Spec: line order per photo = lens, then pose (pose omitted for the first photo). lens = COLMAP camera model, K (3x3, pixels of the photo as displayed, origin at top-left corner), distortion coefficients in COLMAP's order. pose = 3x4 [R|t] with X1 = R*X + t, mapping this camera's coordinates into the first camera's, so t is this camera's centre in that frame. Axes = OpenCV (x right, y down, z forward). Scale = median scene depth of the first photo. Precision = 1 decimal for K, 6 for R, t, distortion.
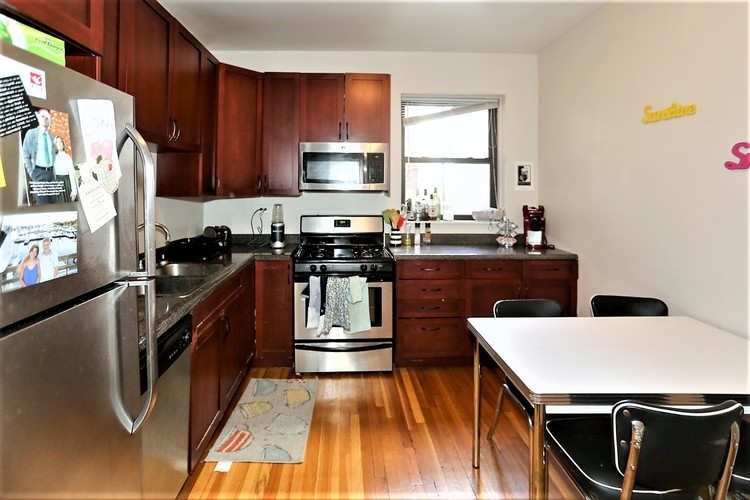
lens RADIAL K [[389.4, 0, 373.6], [0, 389.4, 250.3], [0, 0, 1]] dist [0.001195, 0.000556]
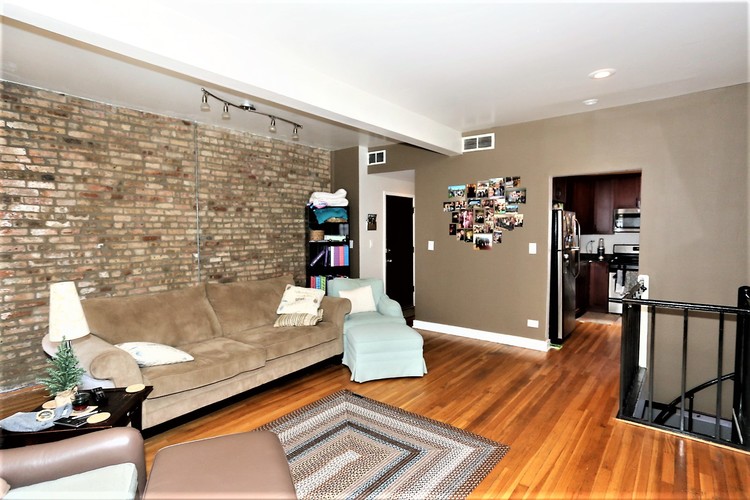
lens RADIAL K [[389.4, 0, 374.8], [0, 389.4, 250.4], [0, 0, 1]] dist [0.001195, 0.000556]
pose [[0.744507, 0.027892, -0.667032, 0.301568], [-0.071539, 0.996707, -0.038171, 0.136948], [0.663771, 0.076138, 0.744051, -1.680061]]
